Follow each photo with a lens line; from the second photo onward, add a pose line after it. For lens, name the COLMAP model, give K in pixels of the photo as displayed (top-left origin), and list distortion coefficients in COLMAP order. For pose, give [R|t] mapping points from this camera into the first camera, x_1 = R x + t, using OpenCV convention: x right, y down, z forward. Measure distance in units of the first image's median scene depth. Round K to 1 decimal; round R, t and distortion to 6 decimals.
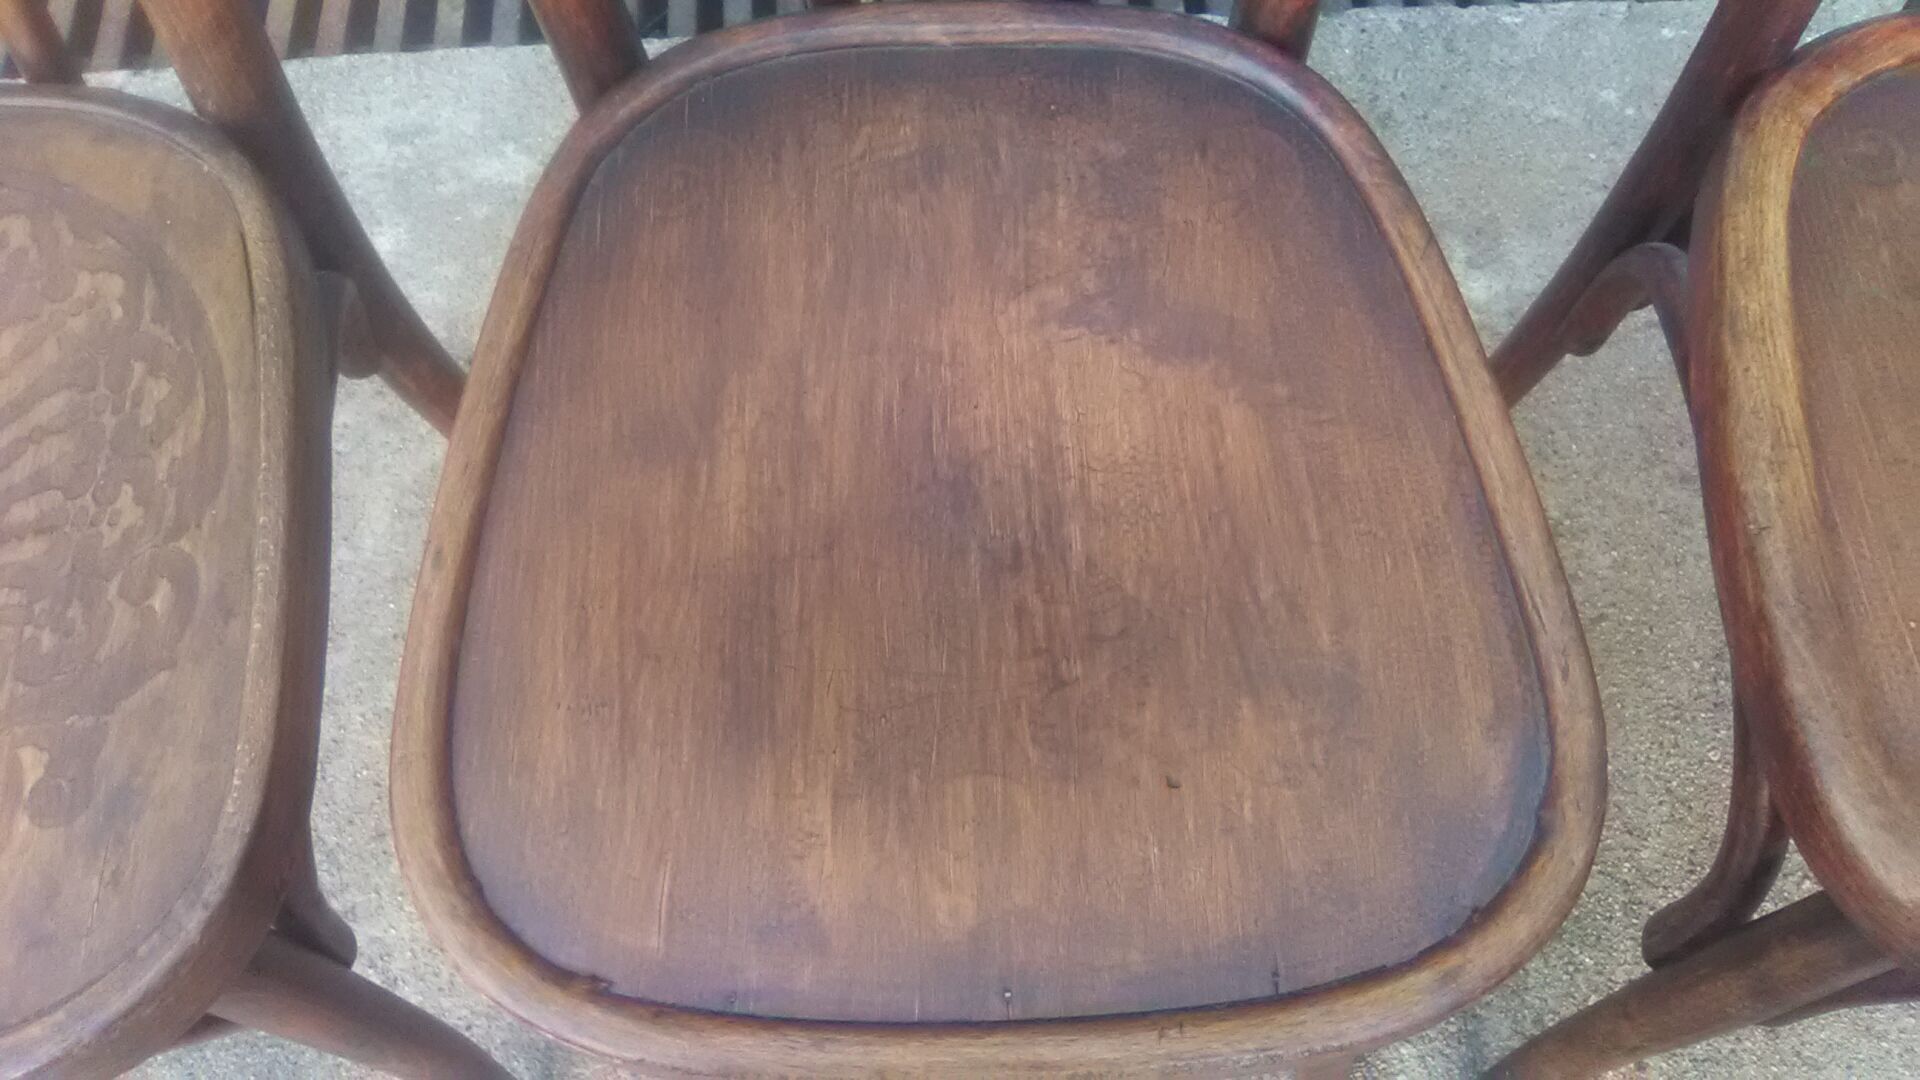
lens RADIAL K [[1380.5, 0, 963.0], [0, 1380.5, 555.1], [0, 0, 1]] dist [-0.009623, 0.002822]
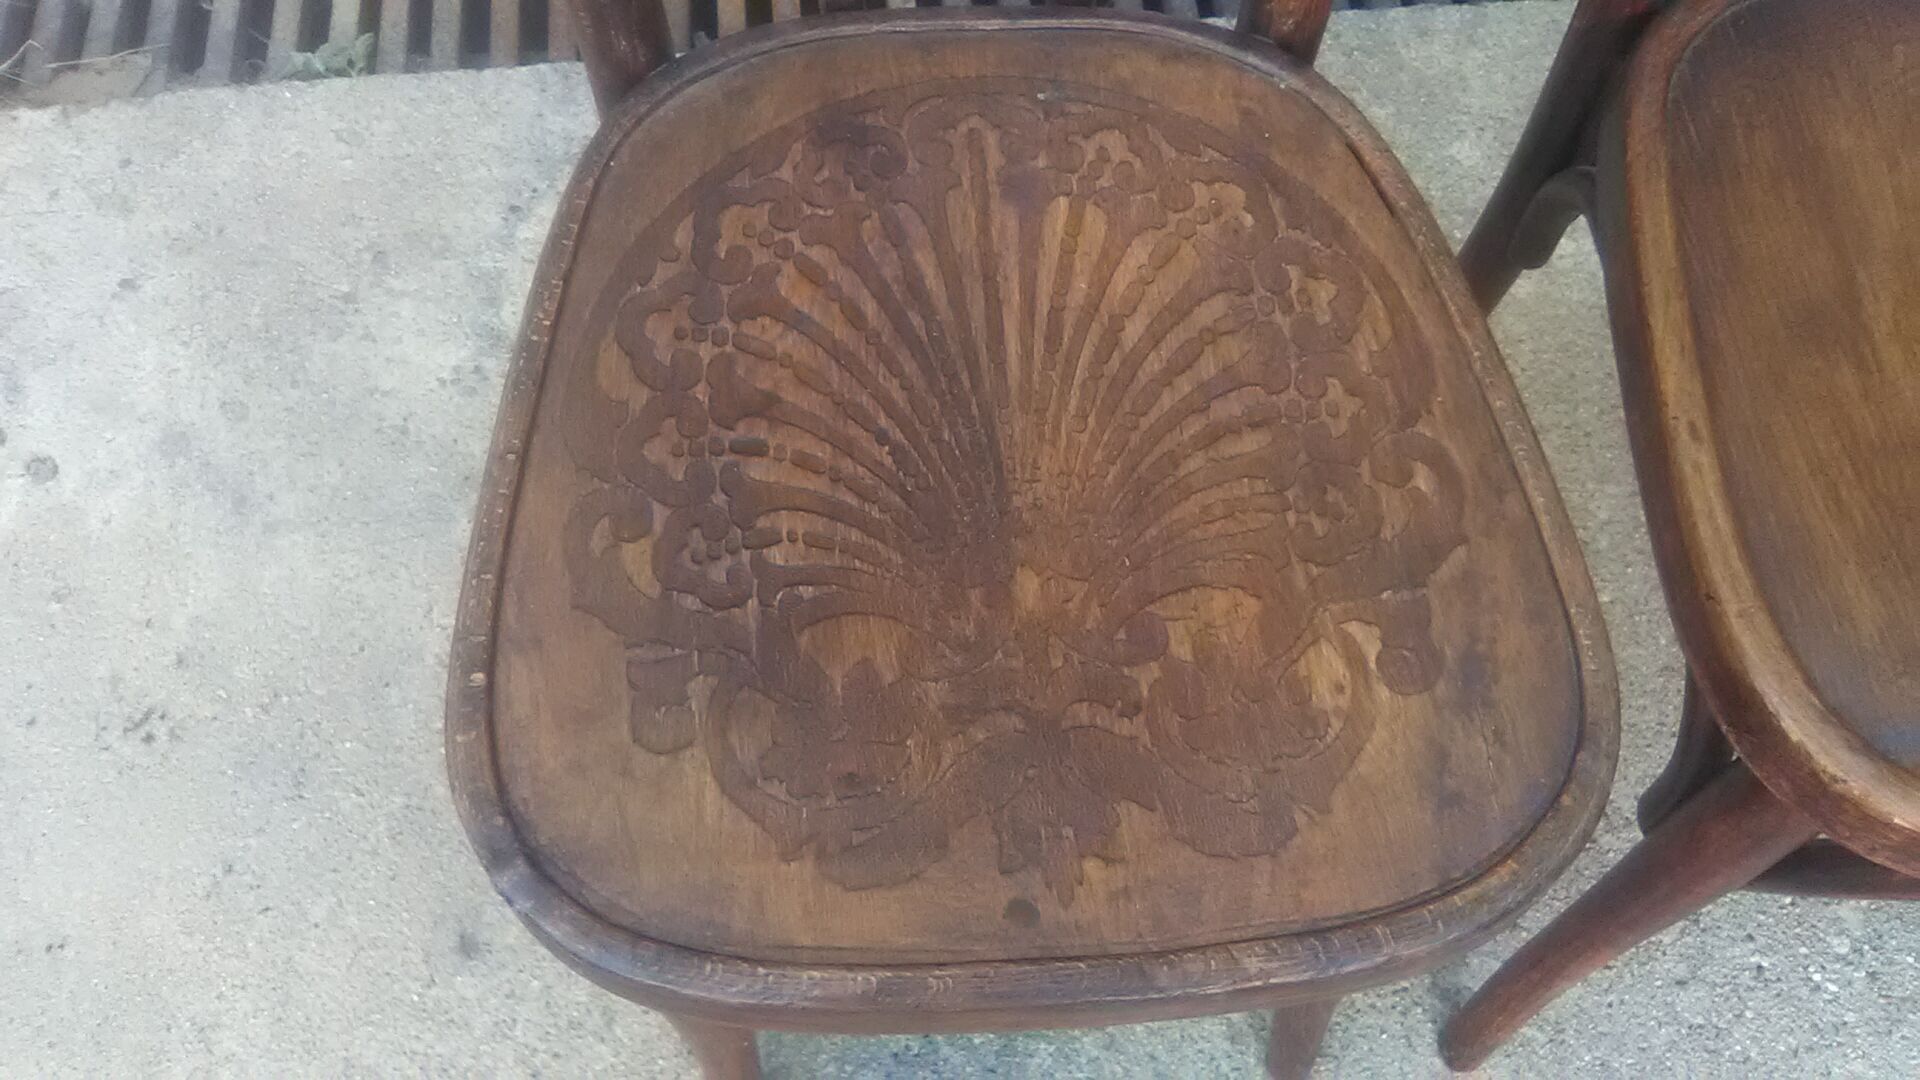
lens RADIAL K [[1380.5, 0, 958.3], [0, 1380.5, 521.3], [0, 0, 1]] dist [-0.009623, 0.002822]
pose [[0.994451, -0.034275, 0.099463, -0.983750], [0.037371, 0.998868, -0.029437, 0.076019], [-0.098342, 0.032991, 0.994606, -0.004164]]
